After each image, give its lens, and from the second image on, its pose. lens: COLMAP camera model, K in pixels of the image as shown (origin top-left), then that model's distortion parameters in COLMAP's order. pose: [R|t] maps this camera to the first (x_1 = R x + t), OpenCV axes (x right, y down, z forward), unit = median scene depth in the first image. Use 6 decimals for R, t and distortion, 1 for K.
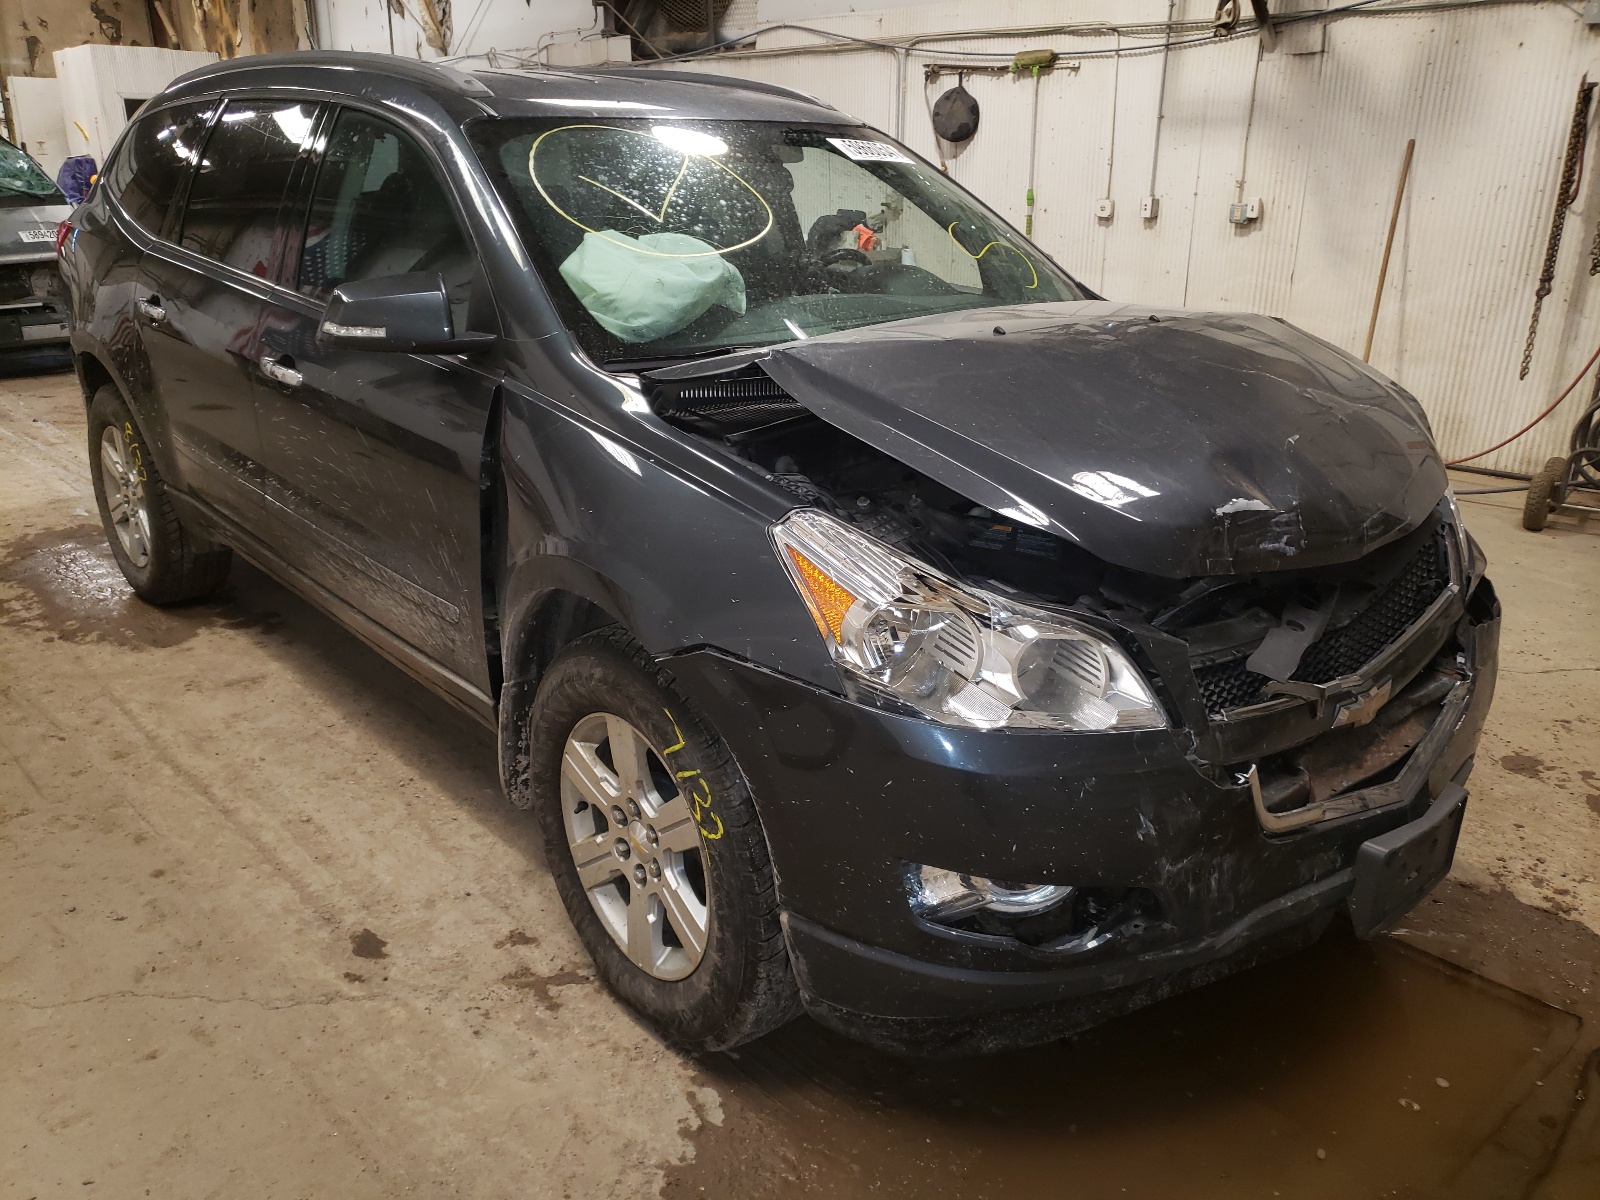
lens RADIAL K [[1308.3, 0, 797.8], [0, 1308.3, 603.4], [0, 0, 1]] dist [0.033582, -0.014446]
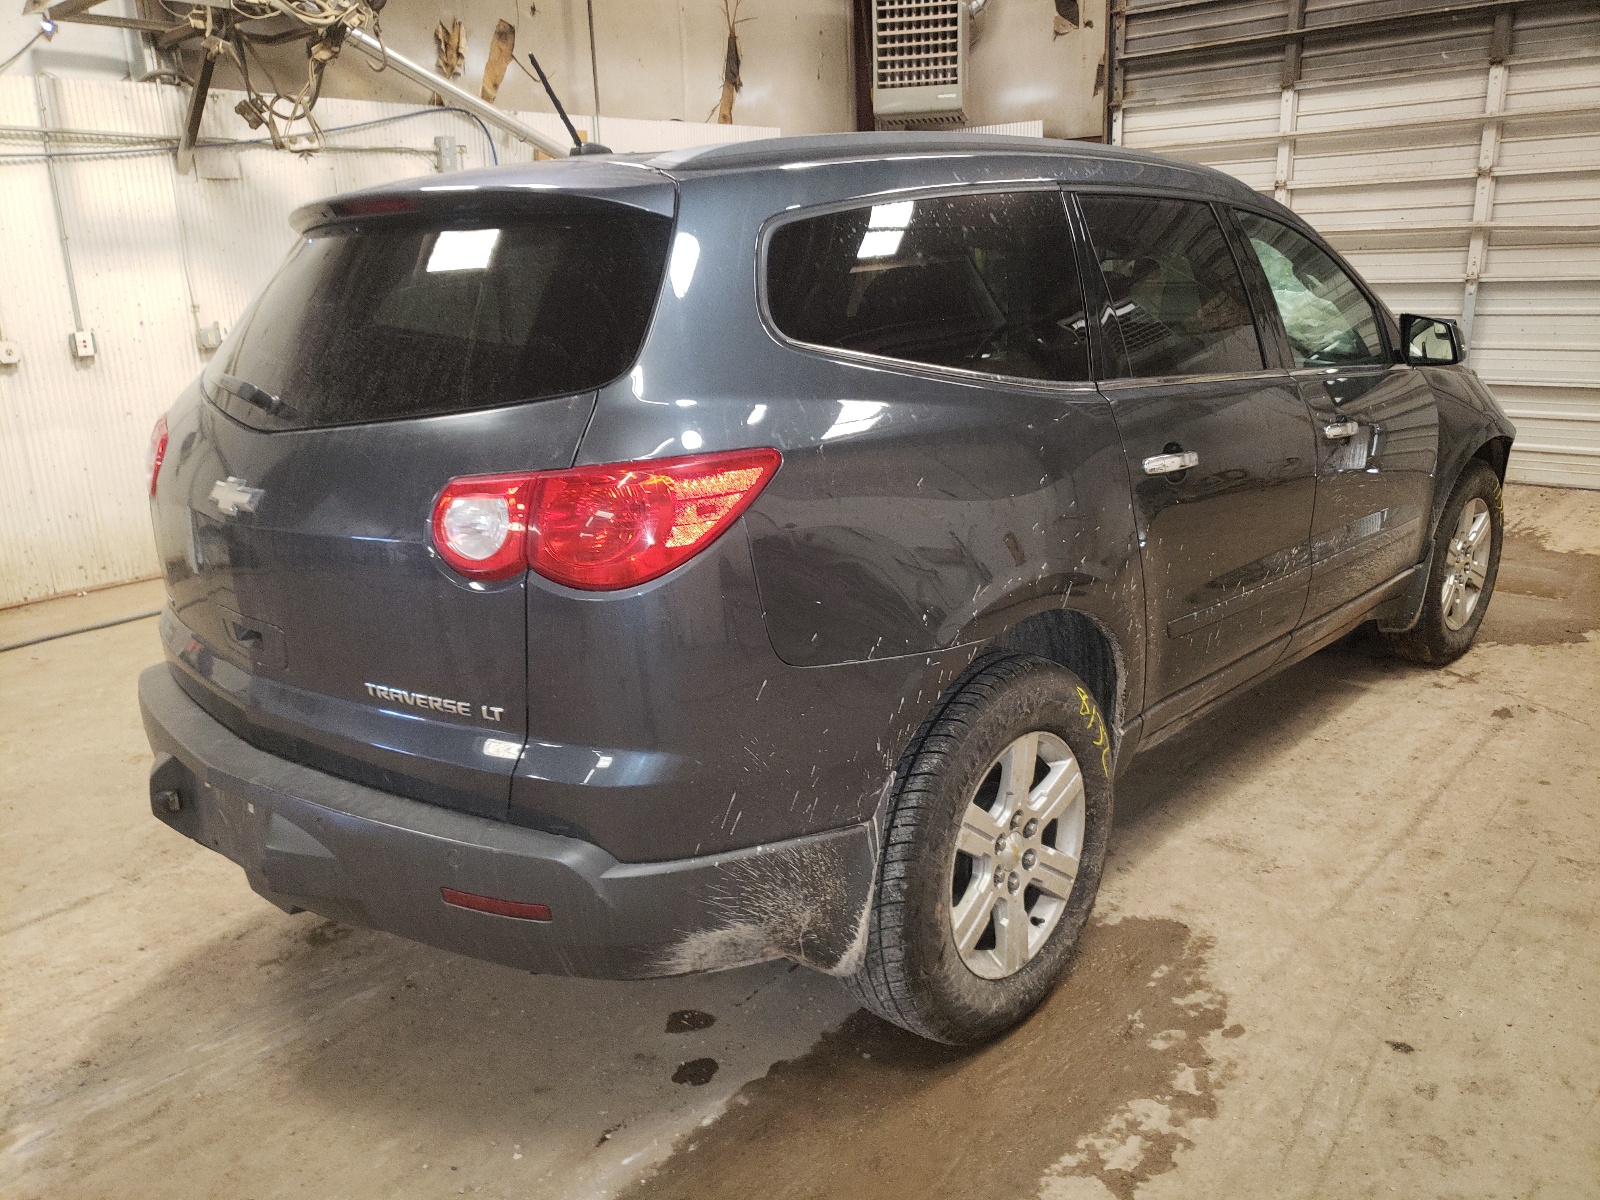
lens RADIAL K [[1308.3, 0, 800.8], [0, 1308.3, 599.1], [0, 0, 1]] dist [0.033582, -0.014446]
pose [[-0.148297, -0.252587, 0.956142, -0.861802], [0.354351, 0.889065, 0.289827, -0.321688], [-0.923279, 0.381790, -0.042342, 0.912475]]
